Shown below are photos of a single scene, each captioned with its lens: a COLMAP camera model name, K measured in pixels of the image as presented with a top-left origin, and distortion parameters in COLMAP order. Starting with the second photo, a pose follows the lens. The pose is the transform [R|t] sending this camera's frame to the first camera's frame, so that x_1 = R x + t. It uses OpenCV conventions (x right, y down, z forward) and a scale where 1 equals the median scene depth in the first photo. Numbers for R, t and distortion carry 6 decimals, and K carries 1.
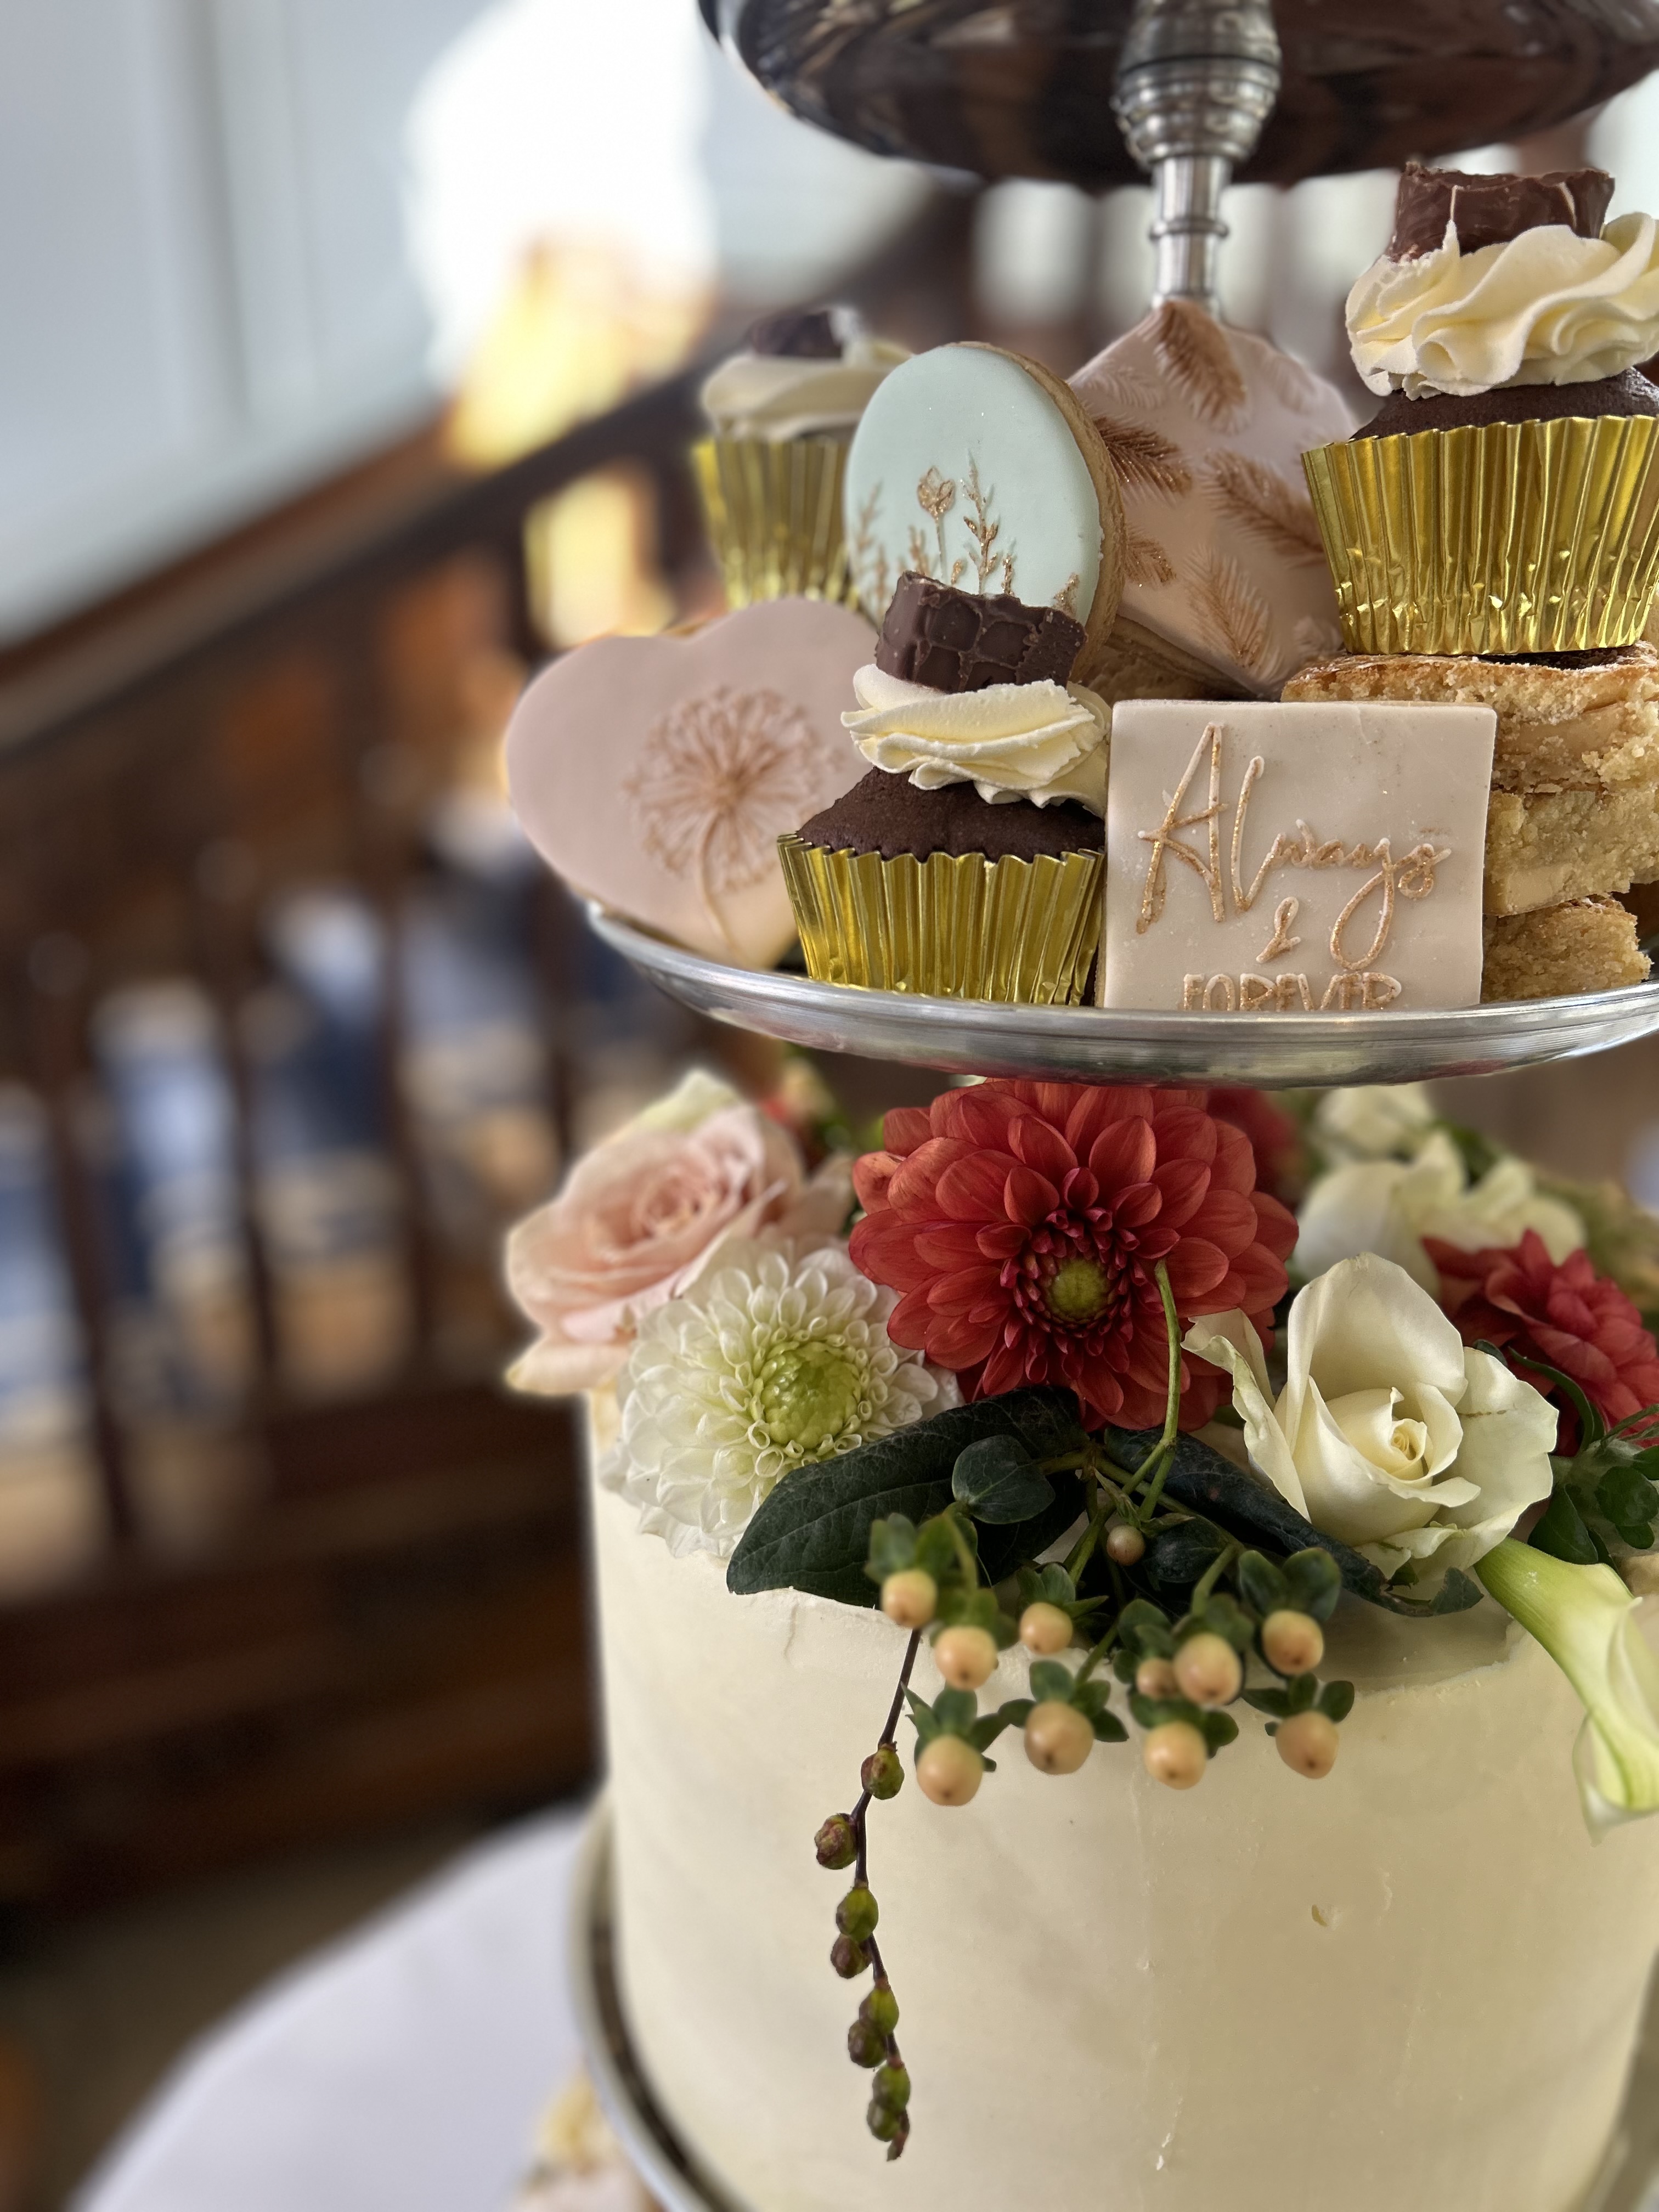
lens RADIAL K [[1682.7, 0, 839.2], [0, 1682.7, 1112.3], [0, 0, 1]] dist [-0.020509, -0.010906]
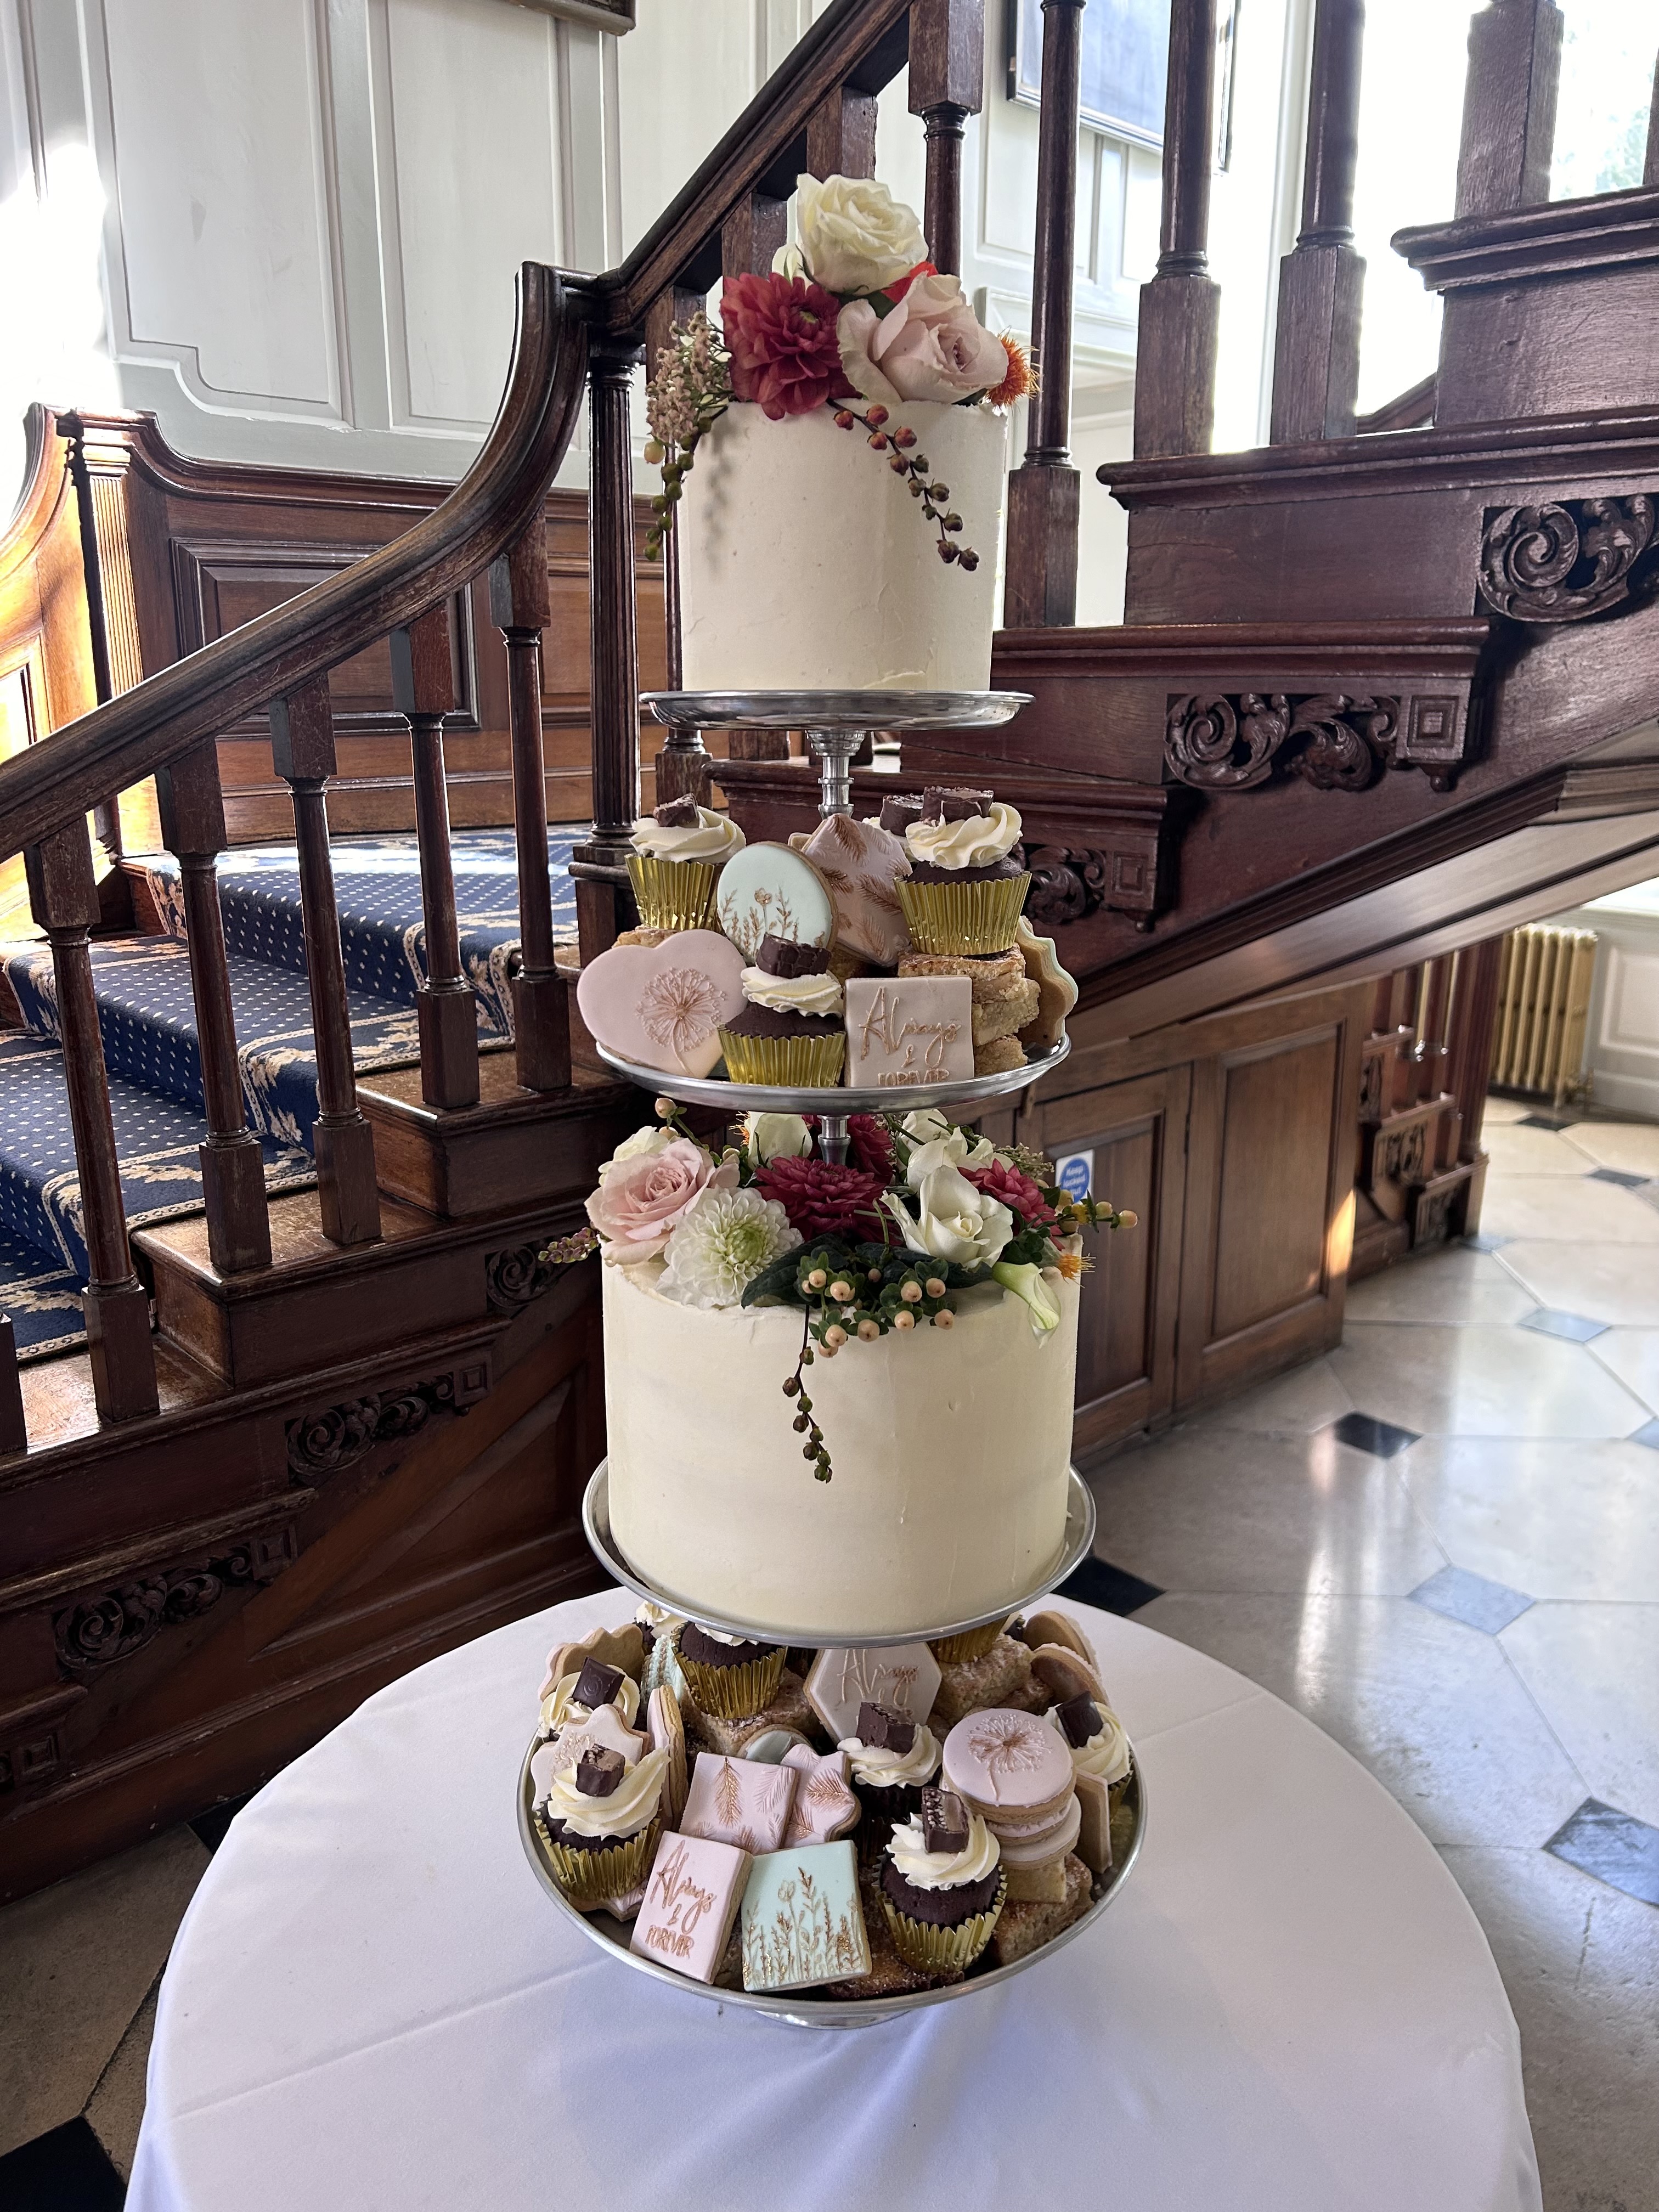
lens RADIAL K [[1682.7, 0, 826.9], [0, 1682.7, 1109.9], [0, 0, 1]] dist [-0.020509, -0.010906]
pose [[0.949710, -0.071241, 0.304918, -0.741310], [0.087922, 0.995270, -0.041312, 0.089170], [-0.300533, 0.066043, 0.951482, -1.667826]]
